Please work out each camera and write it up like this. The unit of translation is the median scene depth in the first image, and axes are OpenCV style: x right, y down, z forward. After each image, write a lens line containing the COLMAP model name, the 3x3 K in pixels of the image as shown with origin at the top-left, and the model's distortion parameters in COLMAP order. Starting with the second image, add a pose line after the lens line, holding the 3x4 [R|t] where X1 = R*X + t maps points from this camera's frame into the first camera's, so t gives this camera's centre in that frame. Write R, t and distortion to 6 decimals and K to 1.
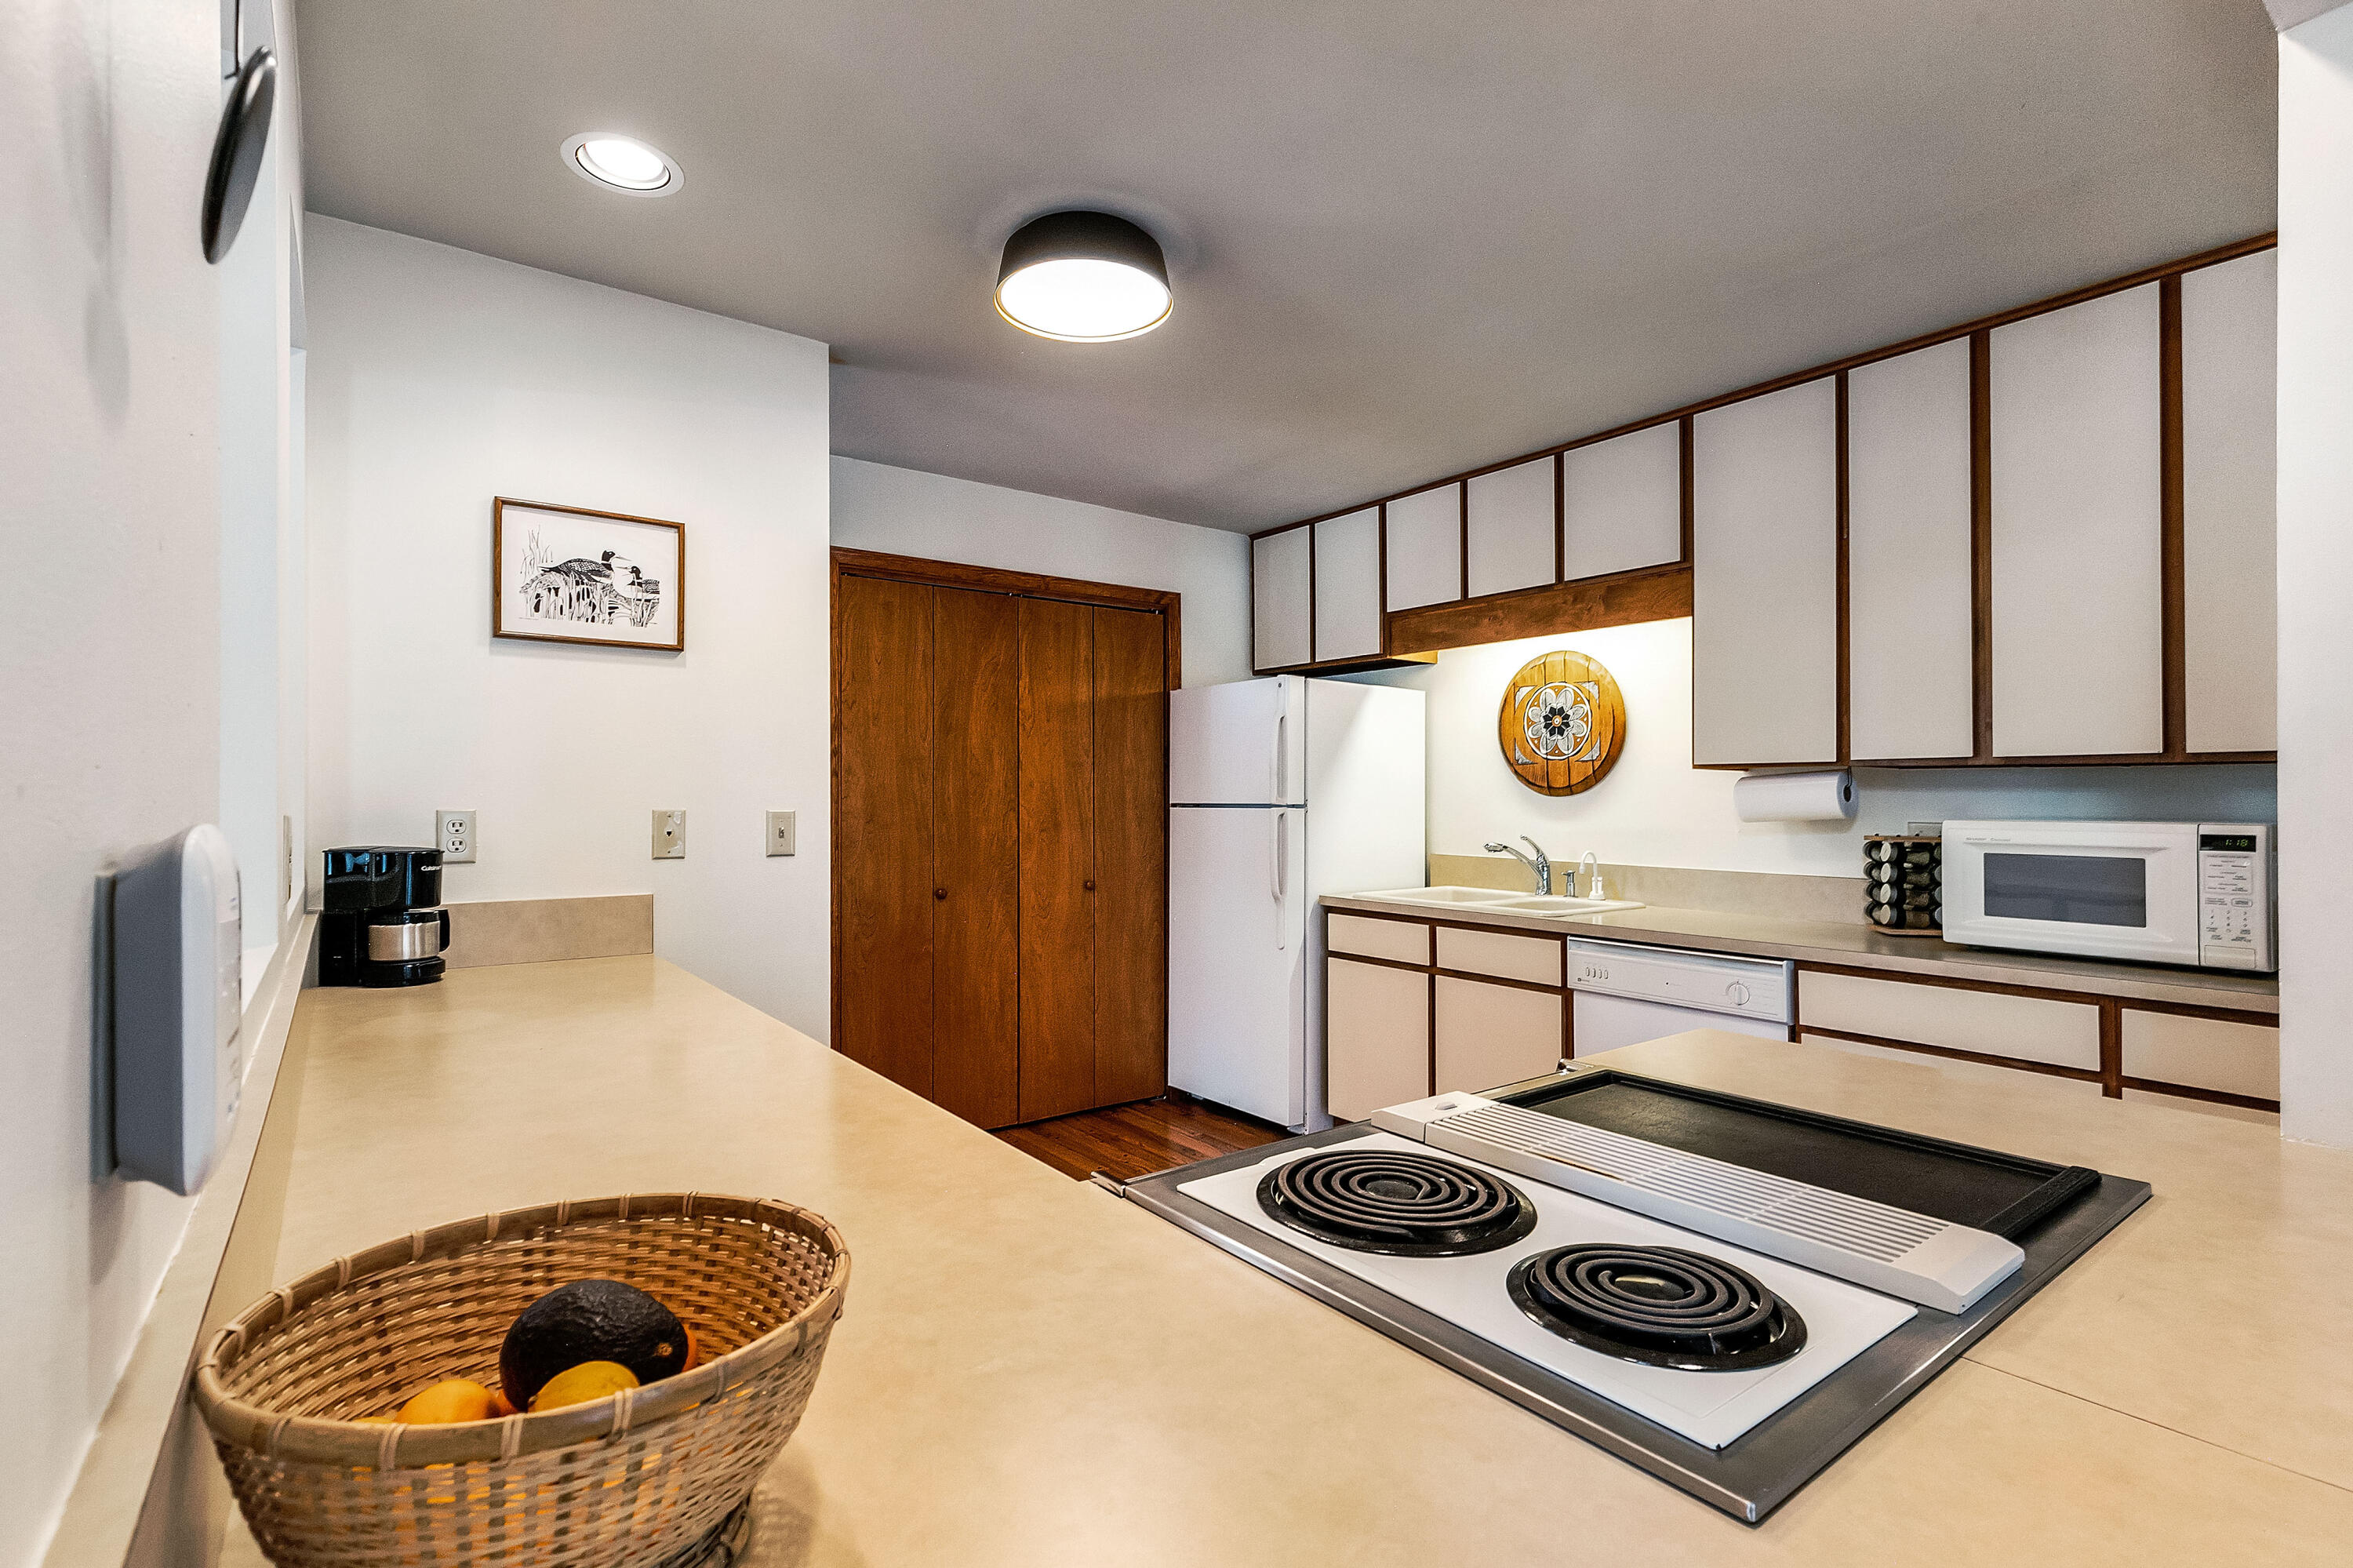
lens RADIAL K [[1082.1, 0, 1173.9], [0, 1082.1, 790.7], [0, 0, 1]] dist [0.004010, -0.001086]
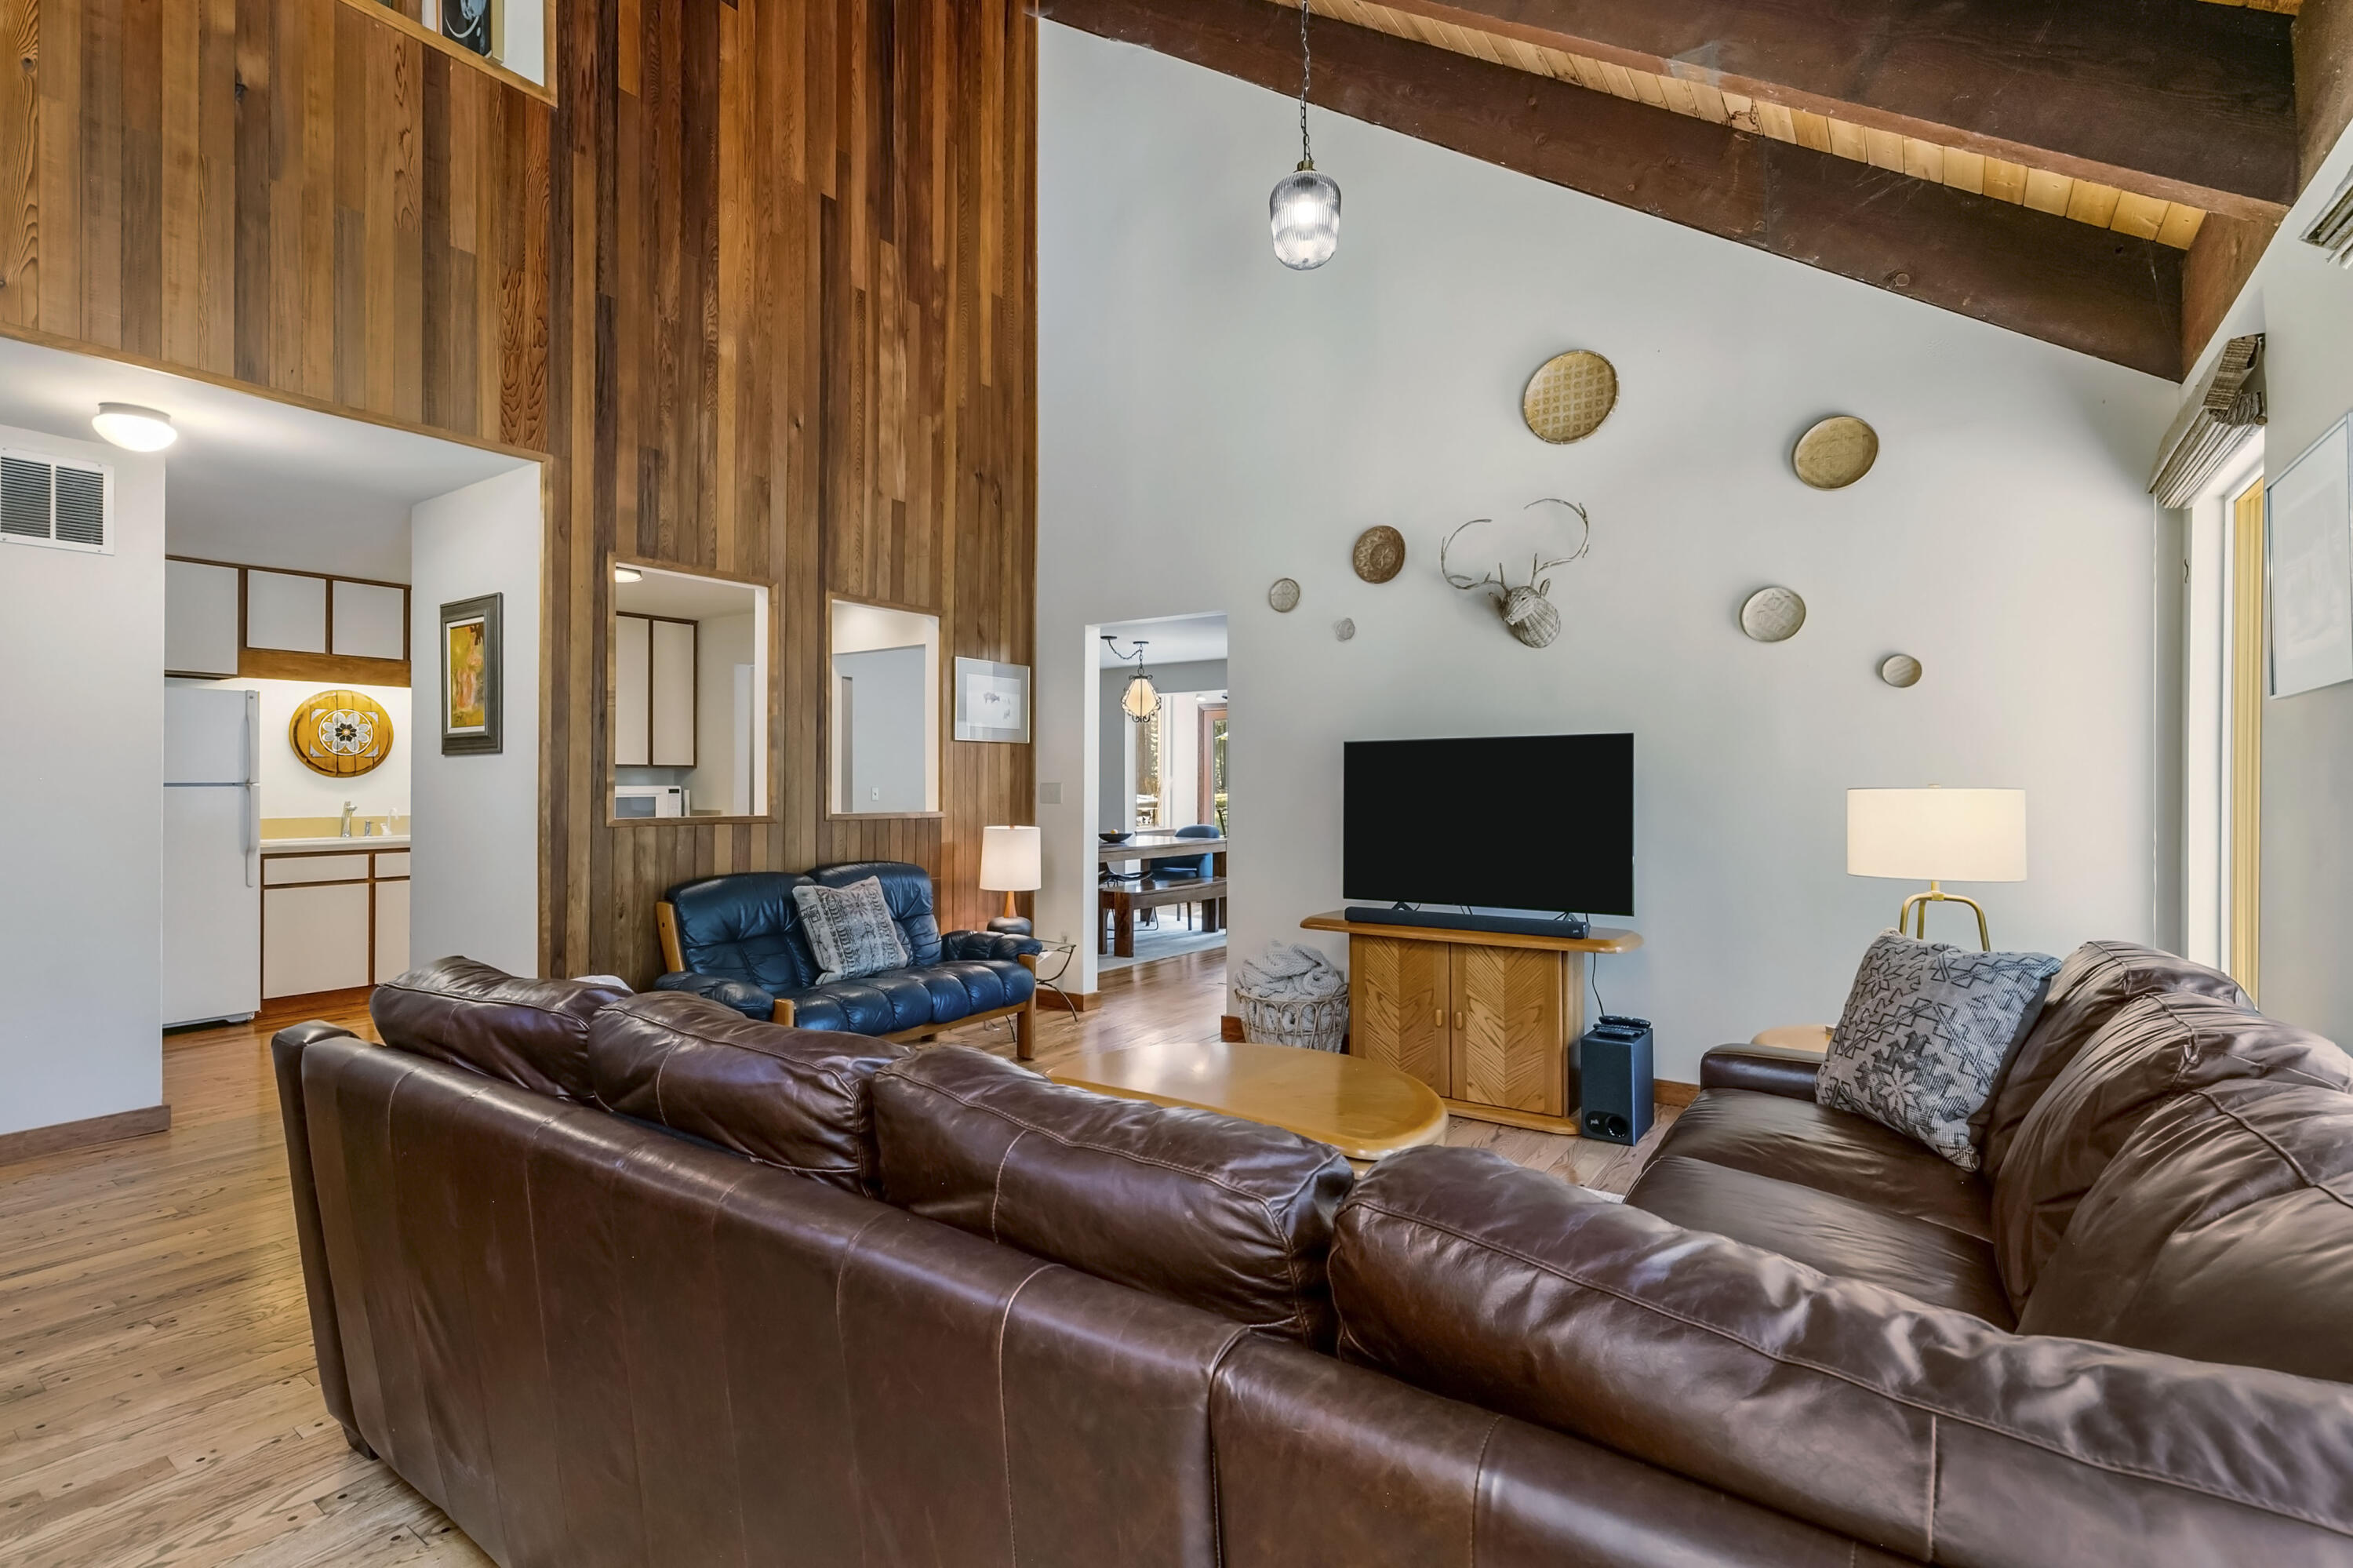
lens RADIAL K [[1082.1, 0, 1170.5], [0, 1082.1, 771.3], [0, 0, 1]] dist [0.004010, -0.001086]
pose [[-0.314999, 0.008855, 0.949051, -1.624830], [-0.005234, 0.999925, -0.011067, 0.007326], [-0.949077, -0.008453, -0.314929, 0.322935]]
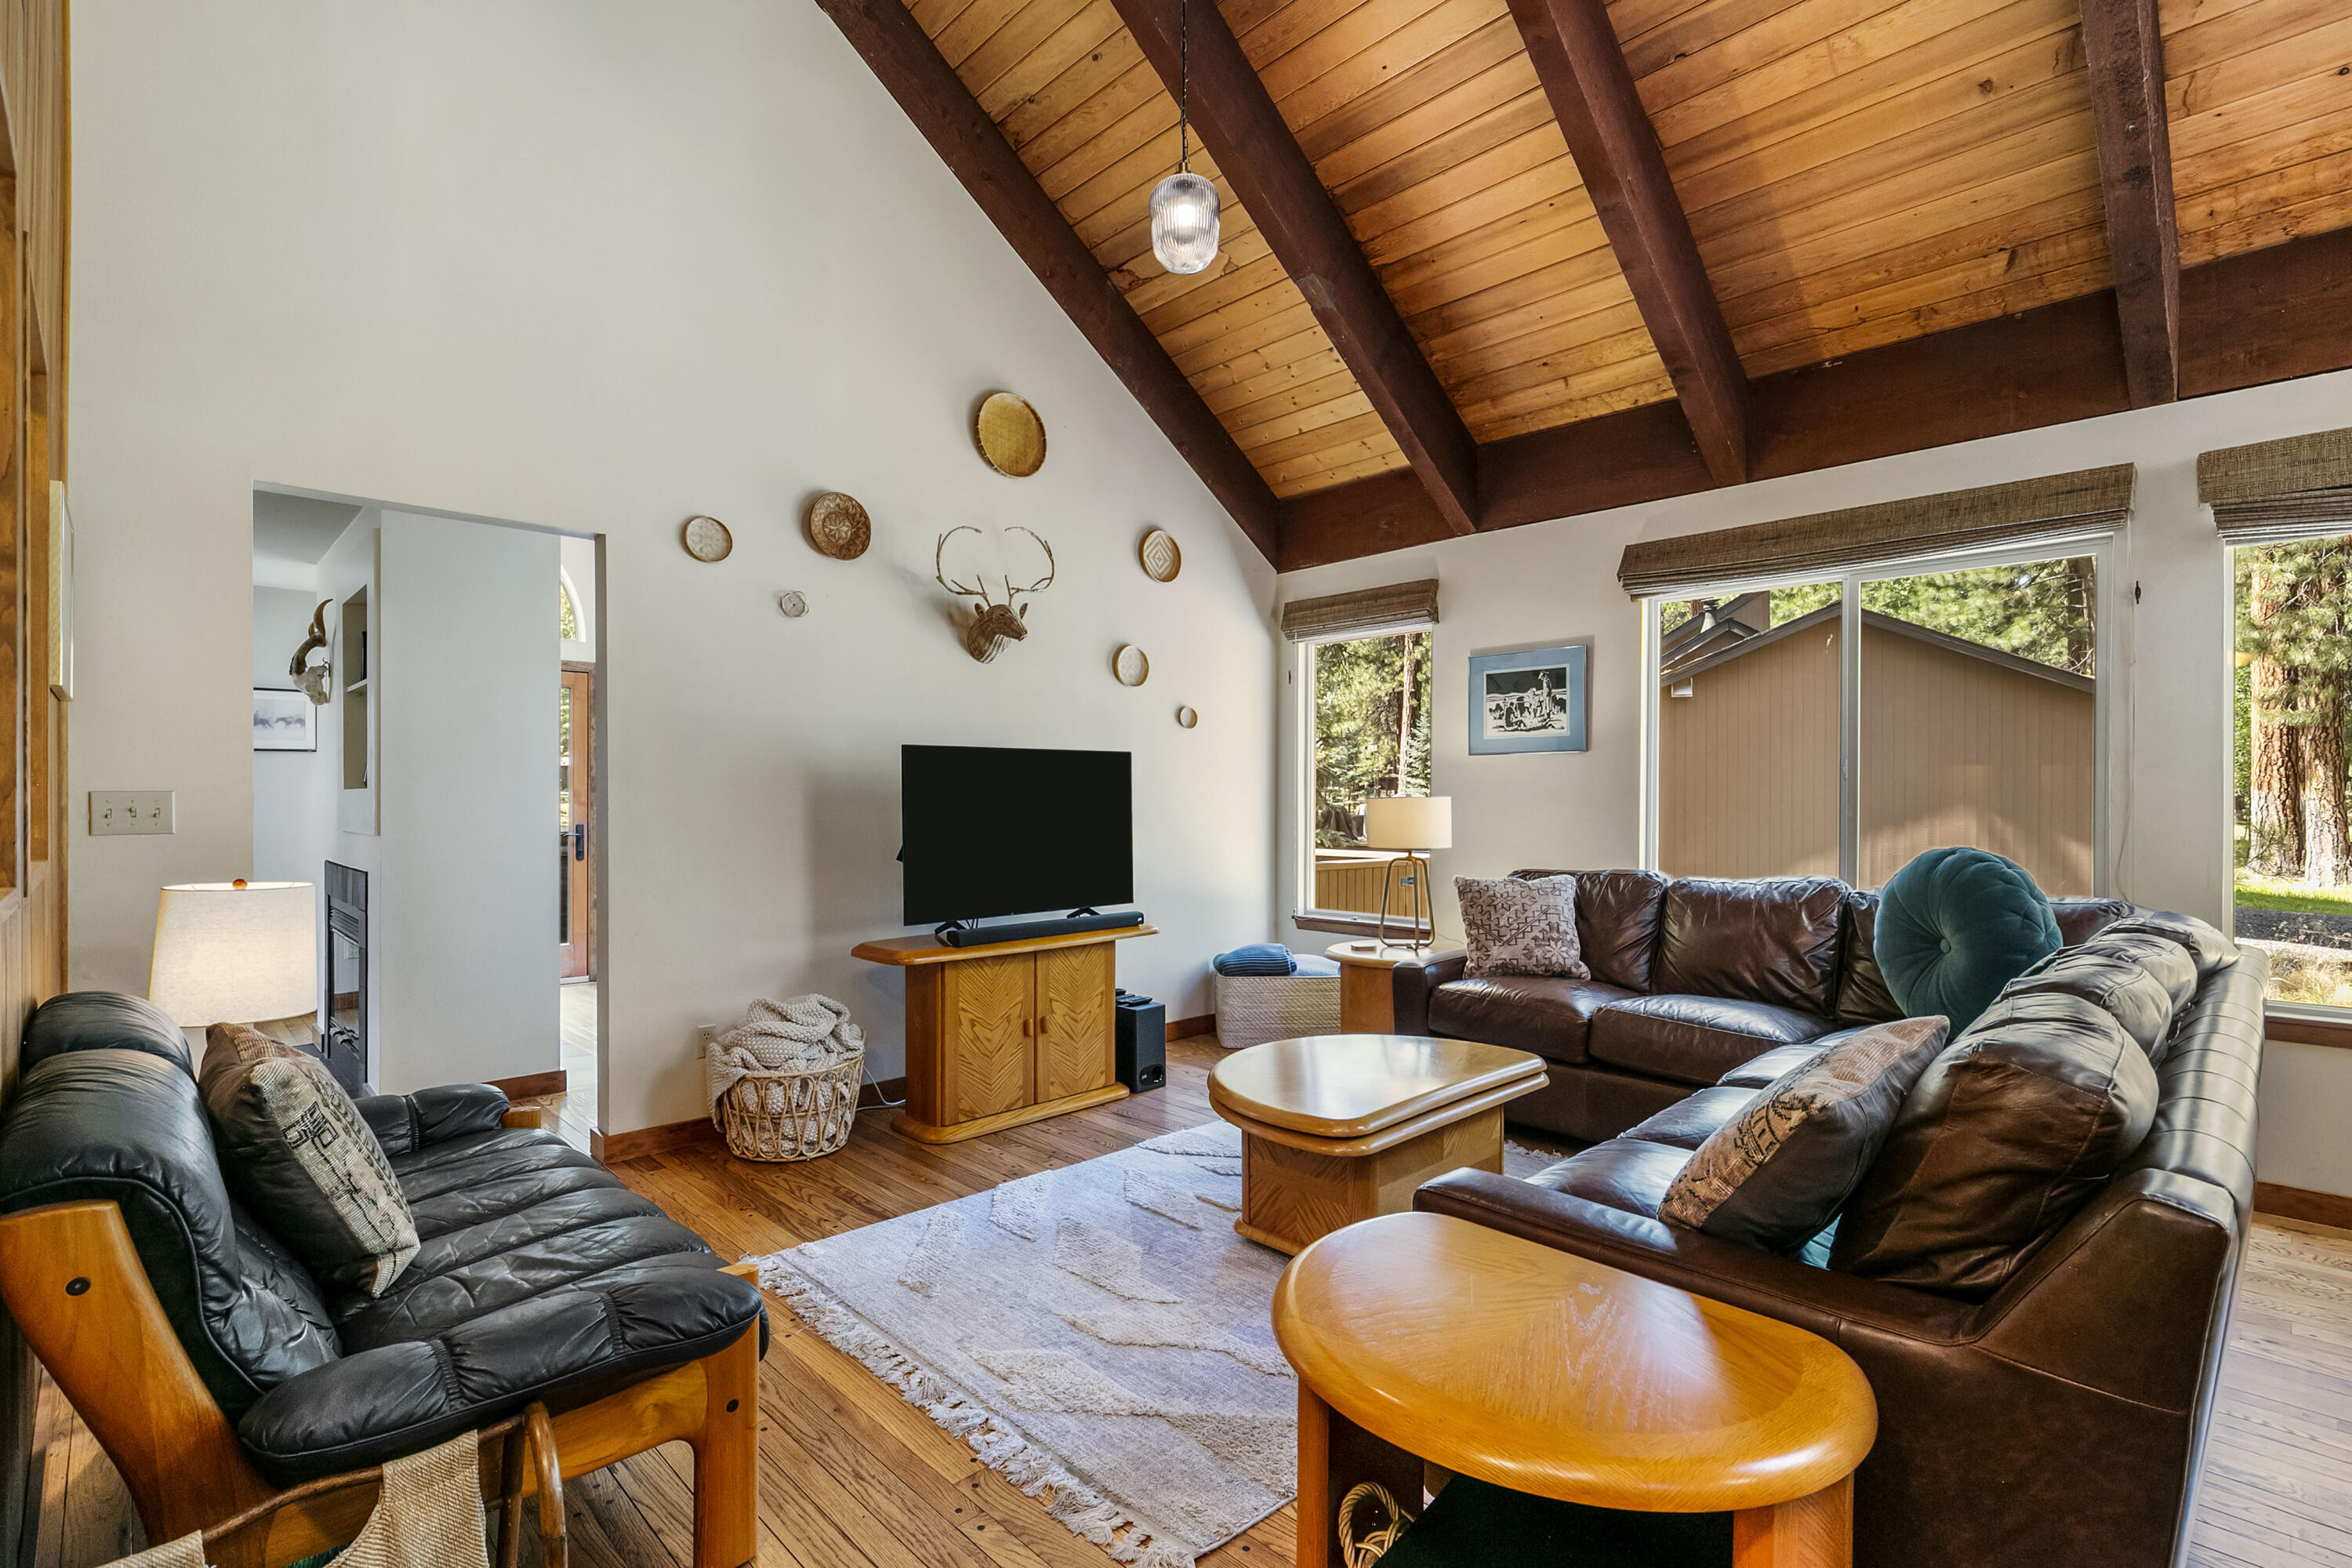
lens RADIAL K [[1081.6, 0, 1164.2], [0, 1081.6, 797.3], [0, 0, 1]] dist [0.004010, -0.001086]
pose [[-0.992348, -0.002301, -0.123450, -0.689508], [-0.001854, 0.999991, -0.003734, 0.013844], [0.123457, -0.003477, -0.992344, 0.811486]]
